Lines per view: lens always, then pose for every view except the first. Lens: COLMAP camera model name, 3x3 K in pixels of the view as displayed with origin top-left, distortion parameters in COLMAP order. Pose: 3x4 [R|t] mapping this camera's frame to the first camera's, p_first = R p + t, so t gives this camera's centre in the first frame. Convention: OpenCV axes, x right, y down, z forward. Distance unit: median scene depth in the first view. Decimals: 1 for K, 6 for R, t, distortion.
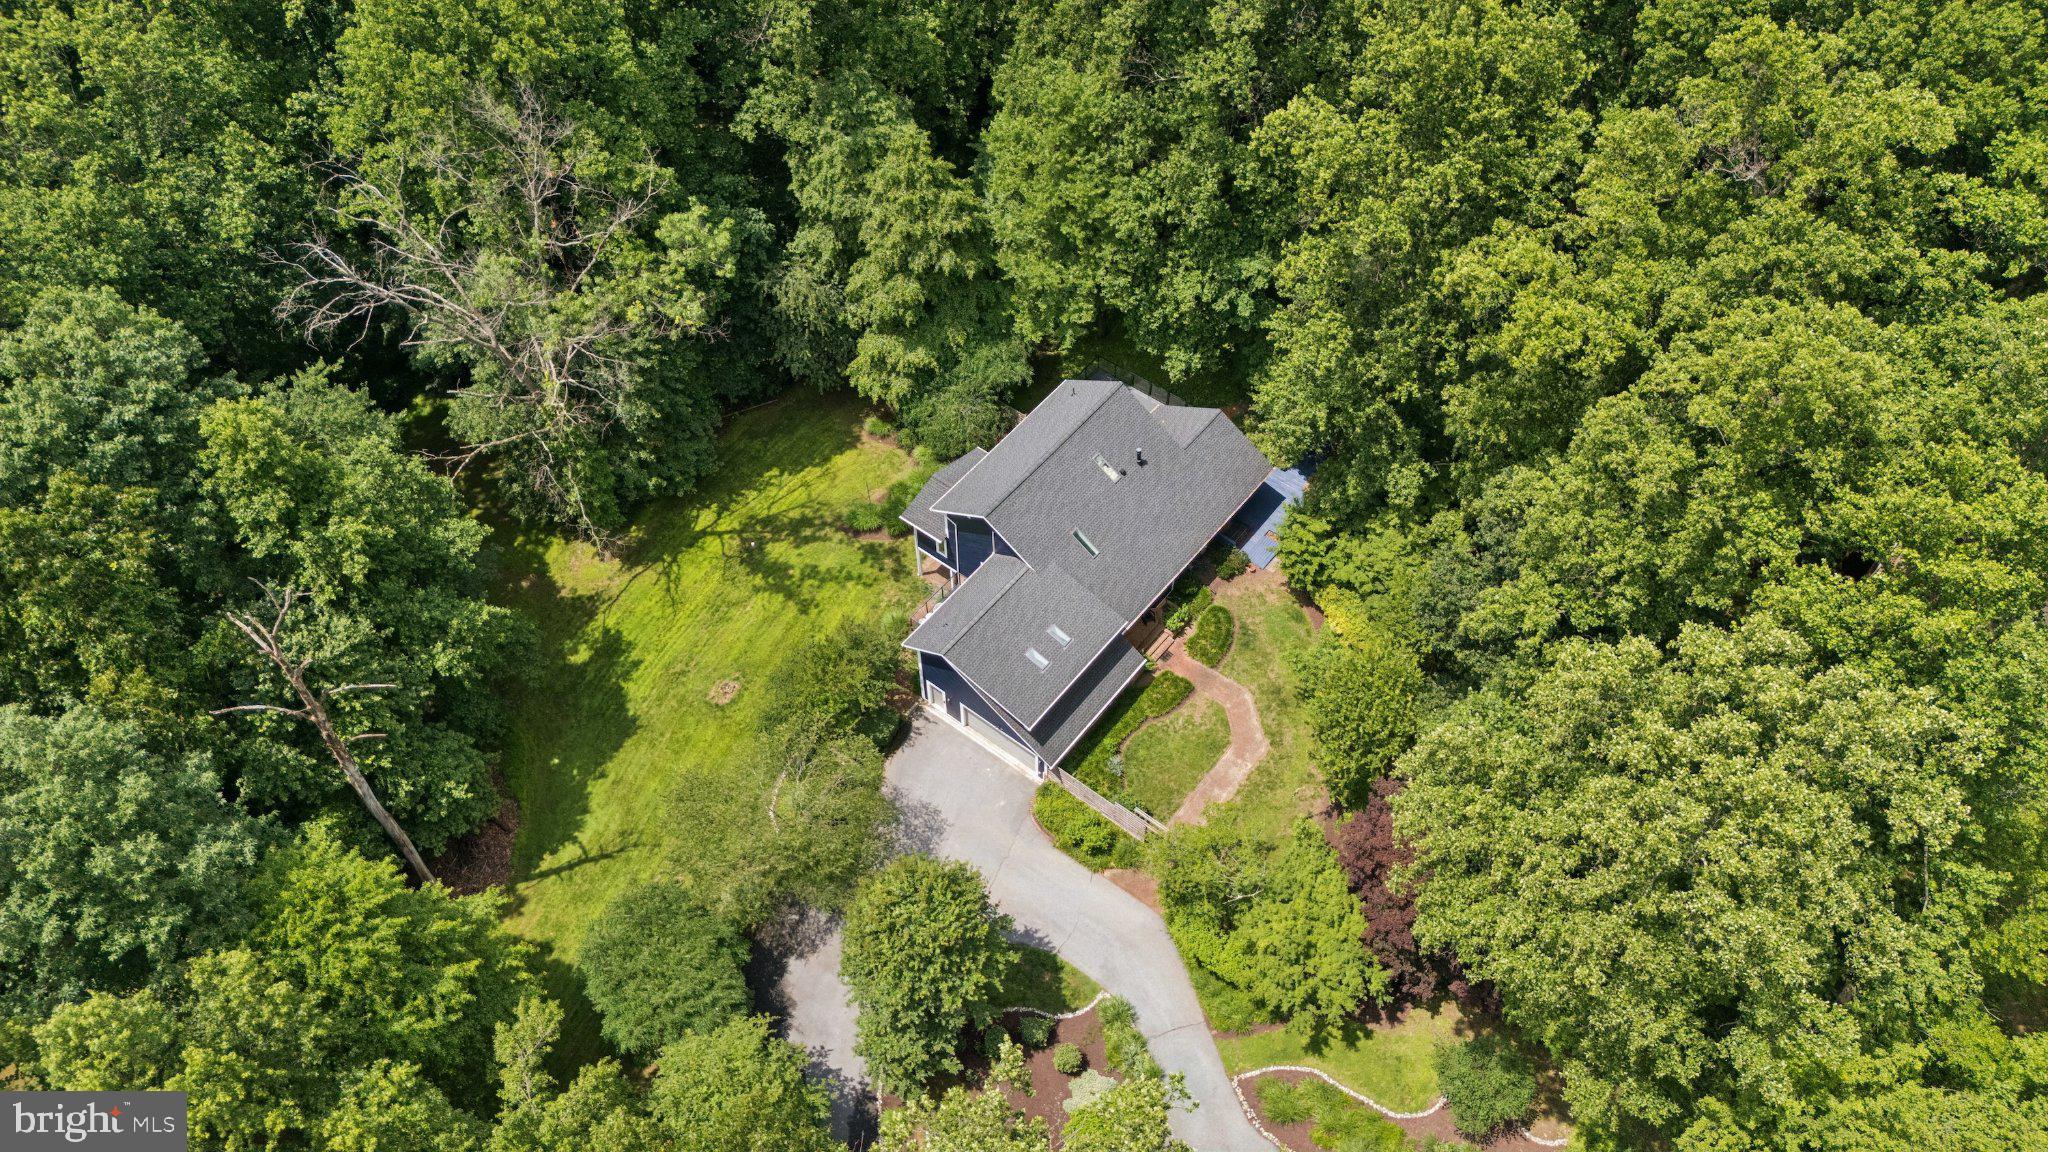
lens RADIAL K [[1513.6, 0, 1014.5], [0, 1513.6, 568.6], [0, 0, 1]] dist [0.066551, -0.076875]
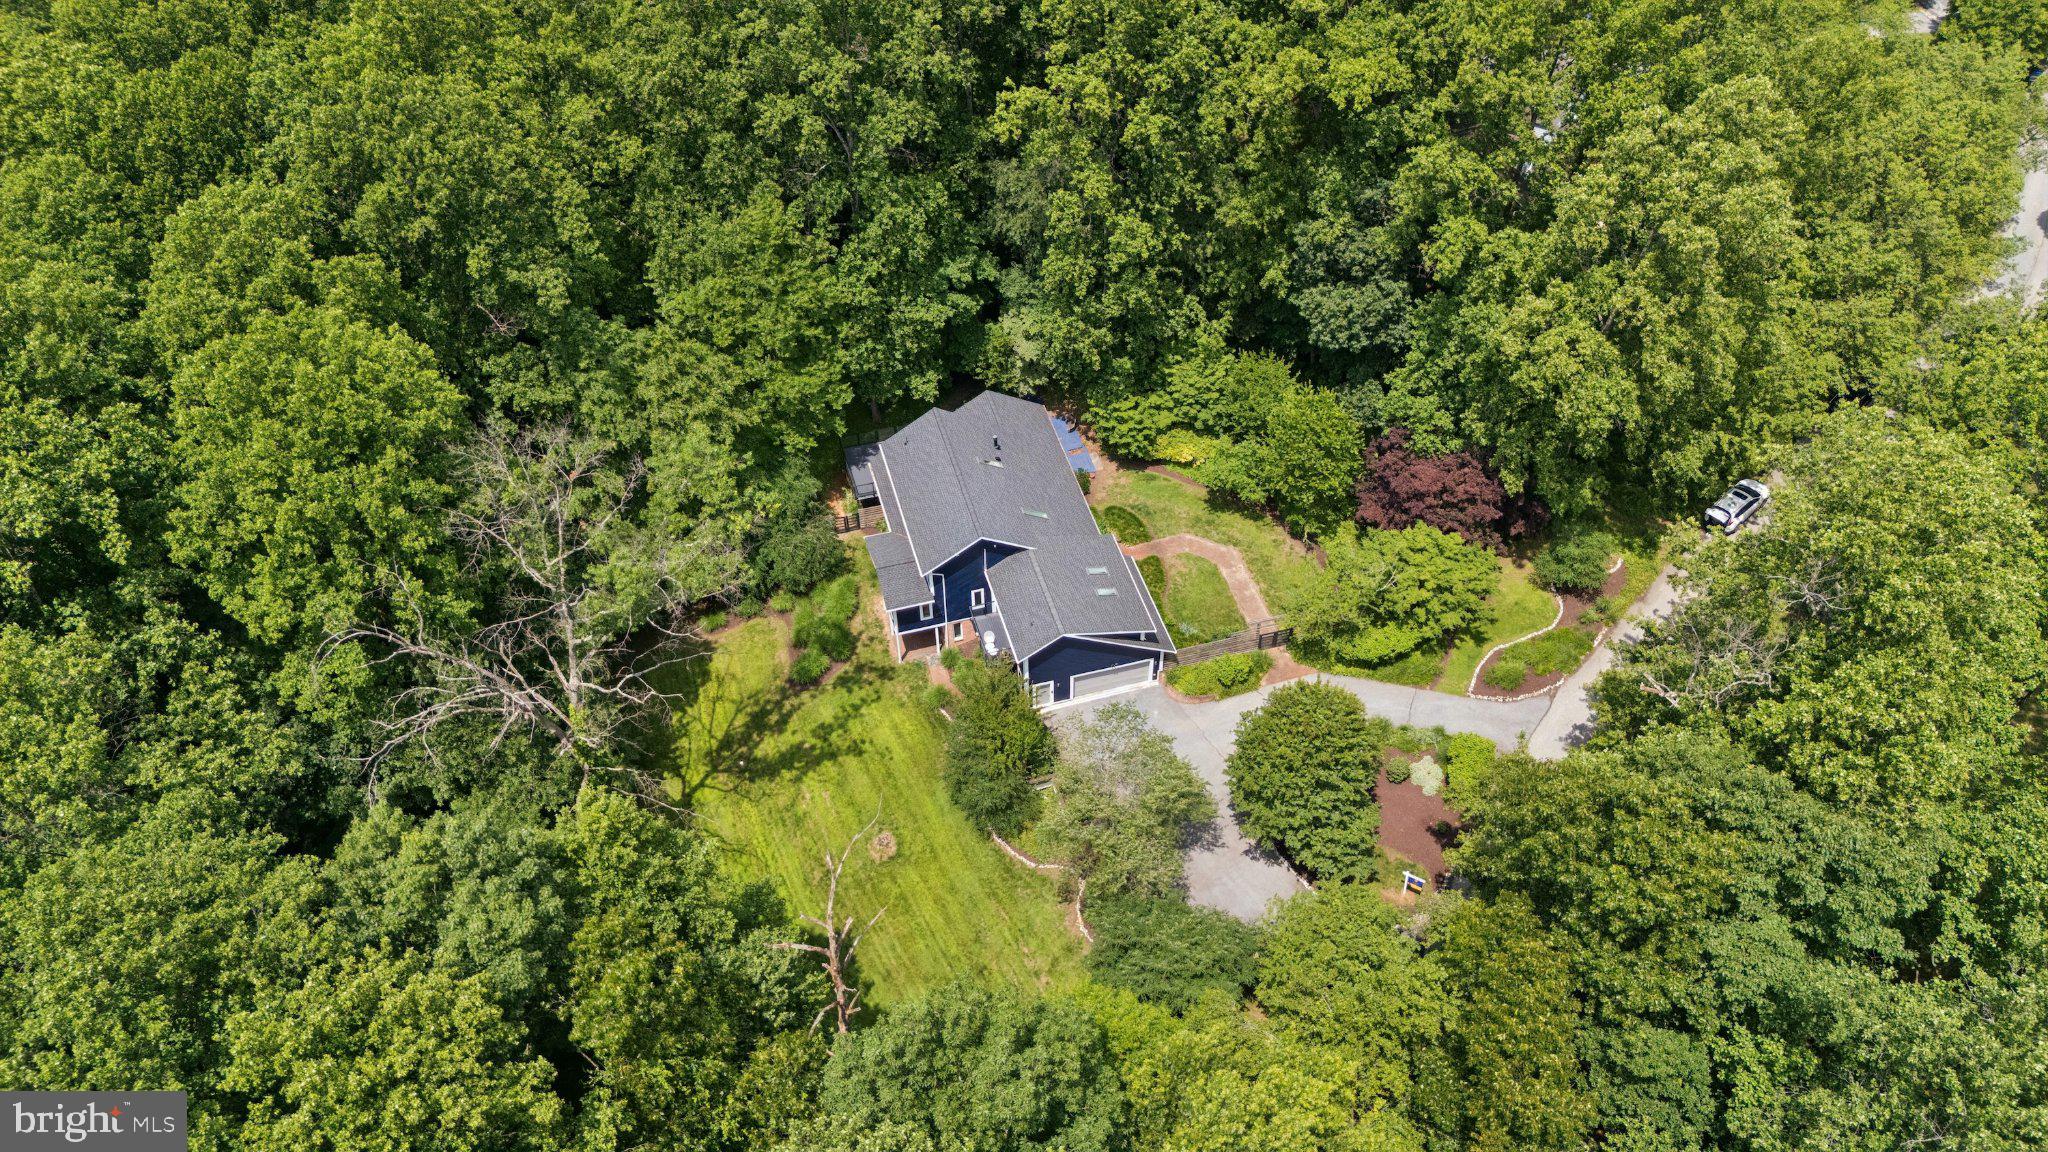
lens RADIAL K [[1513.6, 0, 1014.5], [0, 1513.6, 568.6], [0, 0, 1]] dist [0.066551, -0.076875]
pose [[0.593966, -0.581465, 0.555970, -0.594404], [0.649504, 0.754389, 0.095091, -0.099158], [-0.474709, 0.304624, 0.825745, 0.057571]]
